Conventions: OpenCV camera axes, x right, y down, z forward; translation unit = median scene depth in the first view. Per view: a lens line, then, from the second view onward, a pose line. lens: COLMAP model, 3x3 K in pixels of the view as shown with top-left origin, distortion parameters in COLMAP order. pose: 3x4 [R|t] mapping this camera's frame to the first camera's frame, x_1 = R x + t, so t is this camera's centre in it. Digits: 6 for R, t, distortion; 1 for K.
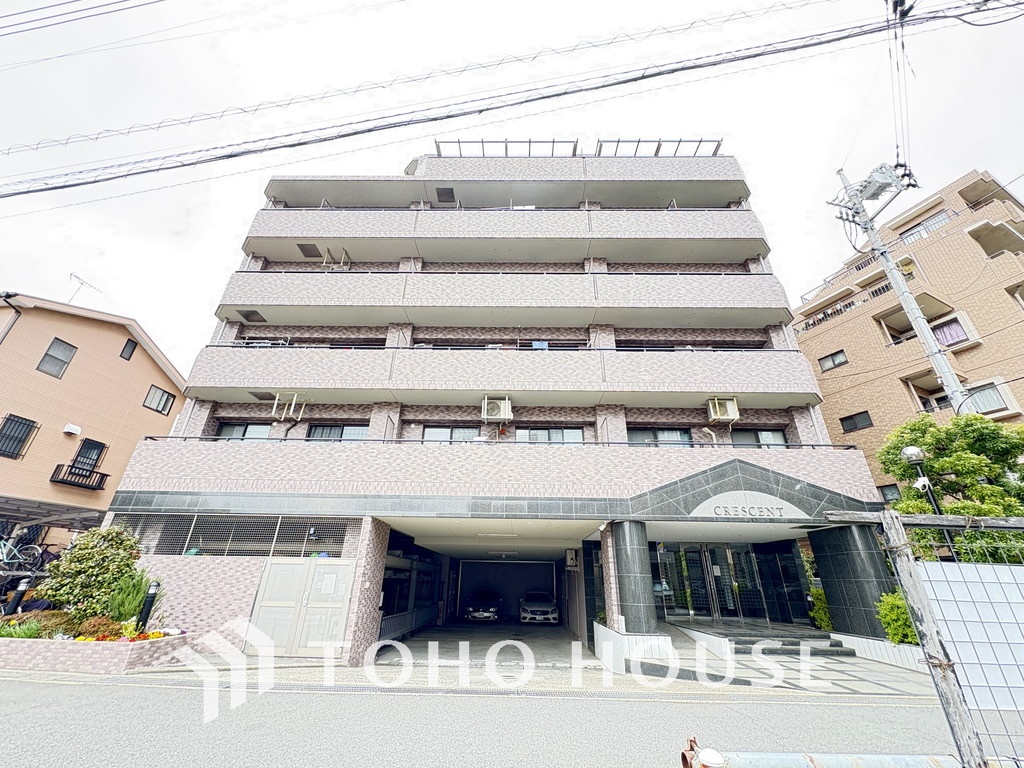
lens RADIAL K [[405.3, 0, 511.6], [0, 405.3, 387.4], [0, 0, 1]] dist [0.003155, 0.000194]
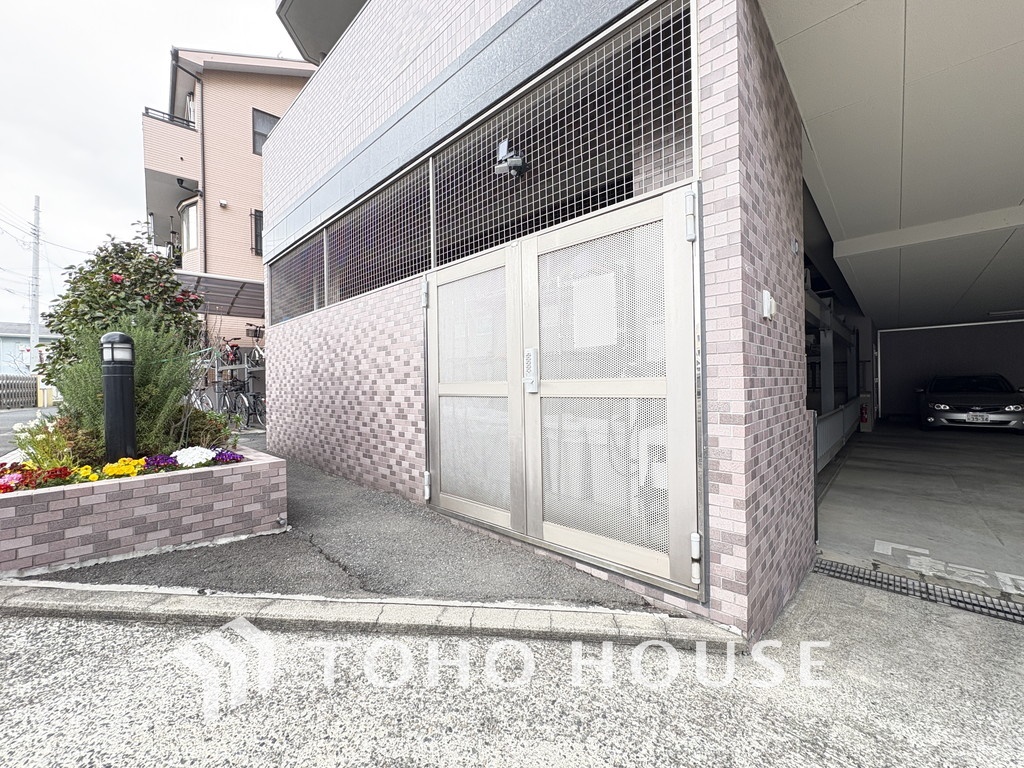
lens RADIAL K [[405.3, 0, 512.8], [0, 405.3, 385.4], [0, 0, 1]] dist [0.003155, 0.000194]
pose [[0.747581, -0.029090, -0.663534, -0.309647], [0.314568, 0.895390, 0.315157, 0.407657], [0.584953, -0.444332, 0.678527, 0.743081]]
